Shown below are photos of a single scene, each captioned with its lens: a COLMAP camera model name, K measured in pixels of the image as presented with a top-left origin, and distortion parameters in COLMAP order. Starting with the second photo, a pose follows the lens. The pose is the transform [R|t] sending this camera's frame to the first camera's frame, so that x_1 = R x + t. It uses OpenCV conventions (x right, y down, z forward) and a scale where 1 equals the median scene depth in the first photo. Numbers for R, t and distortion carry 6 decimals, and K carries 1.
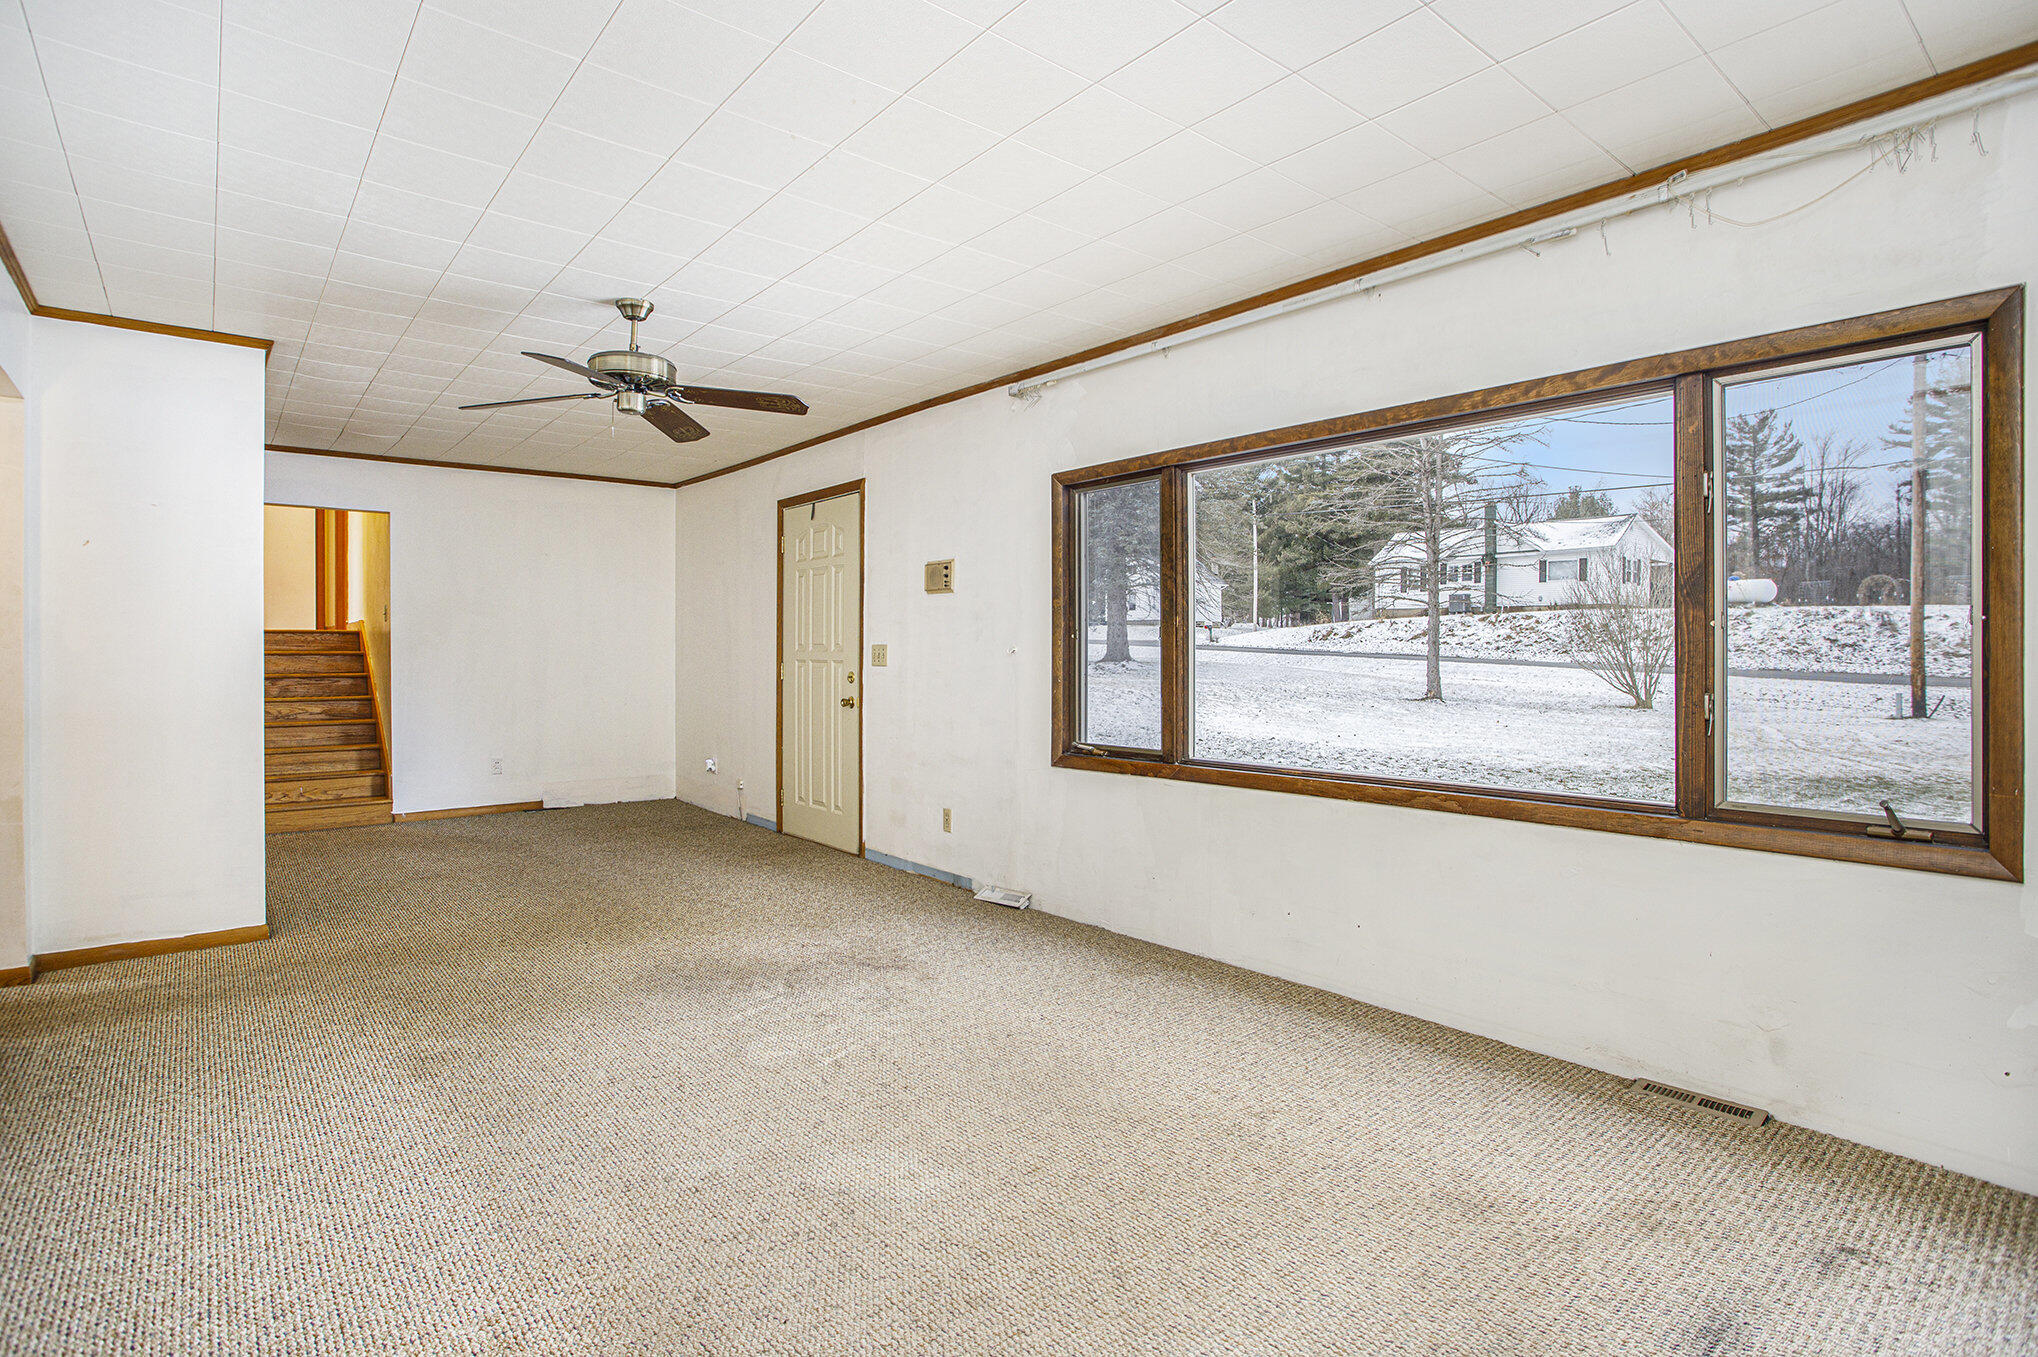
lens RADIAL K [[1011.2, 0, 1010.1], [0, 1011.2, 652.0], [0, 0, 1]] dist [-0.000775, -0.000076]
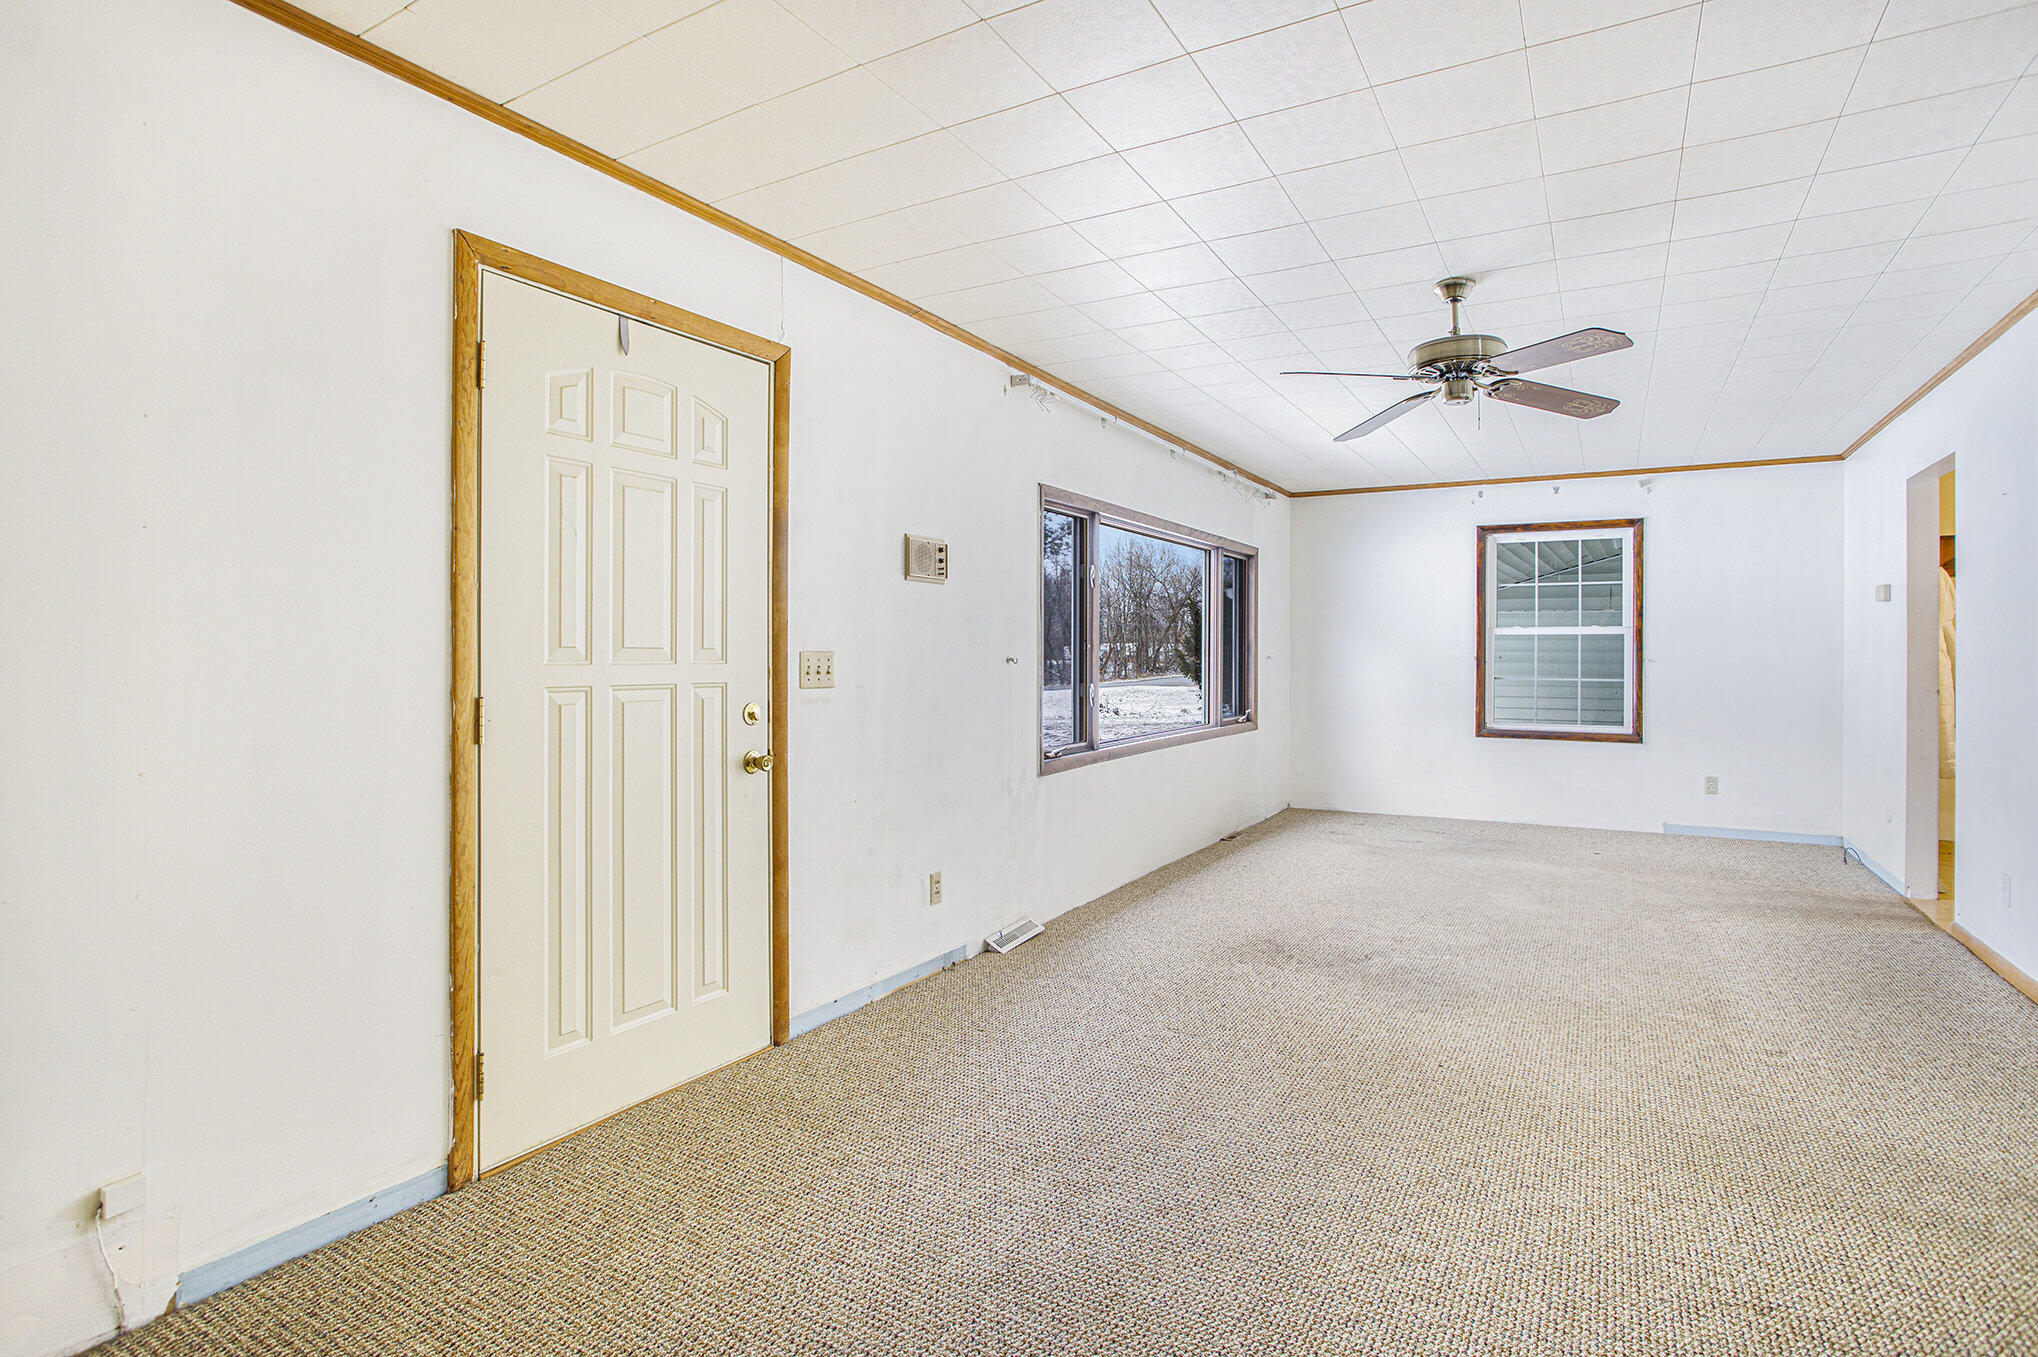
lens RADIAL K [[1011.2, 0, 1010.1], [0, 1011.2, 652.0], [0, 0, 1]] dist [-0.000775, -0.000076]
pose [[-0.334360, -0.001917, 0.942443, -0.780168], [-0.002345, 0.999997, 0.001202, -0.008965], [-0.942443, -0.001808, -0.334363, 1.194340]]
